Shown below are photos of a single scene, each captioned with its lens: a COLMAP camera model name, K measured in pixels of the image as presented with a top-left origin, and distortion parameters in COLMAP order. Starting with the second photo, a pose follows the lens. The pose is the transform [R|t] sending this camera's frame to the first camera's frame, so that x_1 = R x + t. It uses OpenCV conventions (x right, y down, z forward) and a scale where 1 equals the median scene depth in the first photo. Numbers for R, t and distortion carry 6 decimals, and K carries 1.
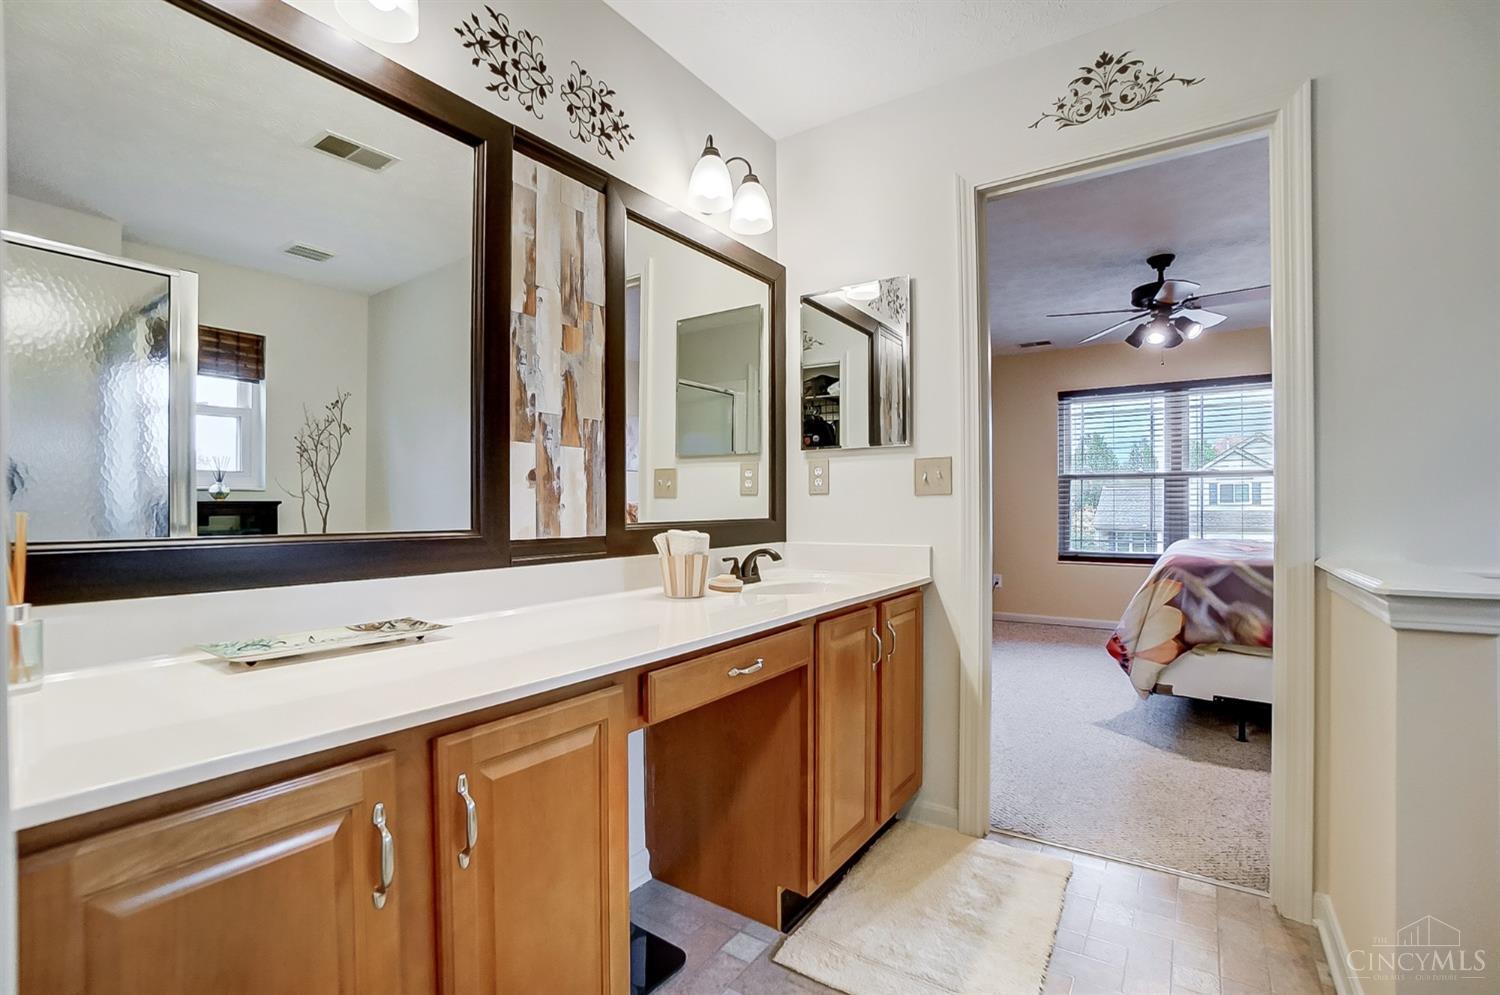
lens RADIAL K [[679.3, 0, 736.4], [0, 679.3, 507.8], [0, 0, 1]] dist [-0.032969, 0.000769]
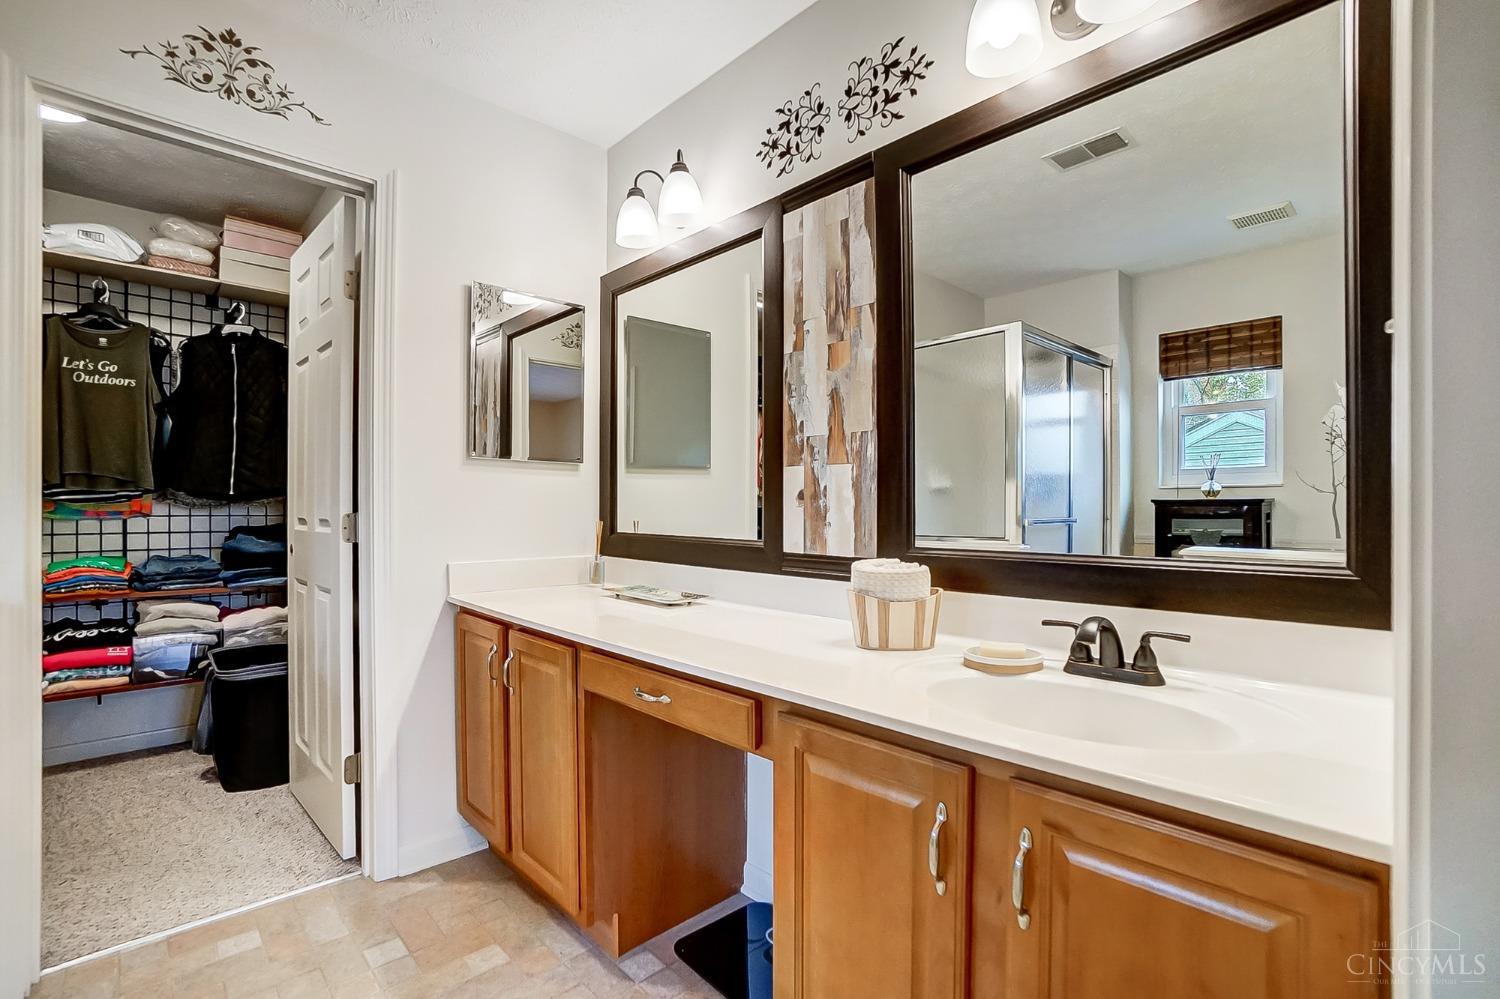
lens RADIAL K [[667.8, 0, 714.5], [0, 667.8, 497.7], [0, 0, 1]] dist [-0.047173, 0.000648]
pose [[-0.222250, 0.004333, -0.974980, 0.752842], [0.009140, 0.999955, 0.002361, -0.045603], [0.974947, -0.008386, -0.222280, 1.051569]]
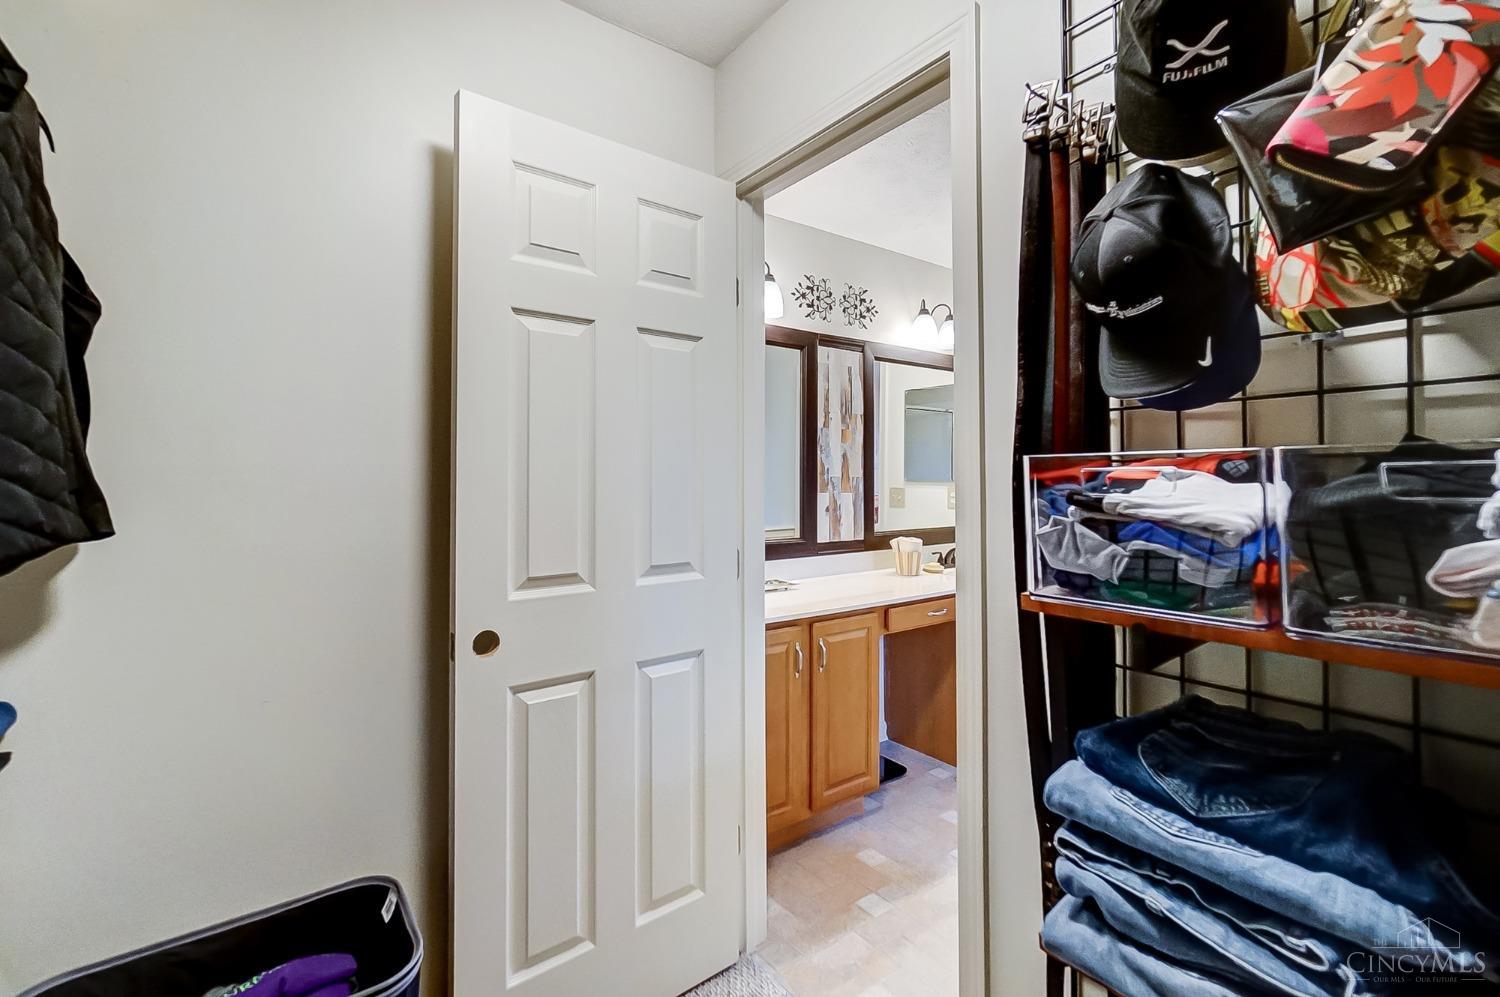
lens RADIAL K [[664.6, 0, 749.0], [0, 664.6, 468.8], [0, 0, 1]] dist [-0.000565, 0.000089]
pose [[0.948055, -0.002300, -0.318097, 0.091205], [-0.003827, 0.999819, -0.018636, -0.122639], [0.318083, 0.018885, 0.947875, -0.857531]]
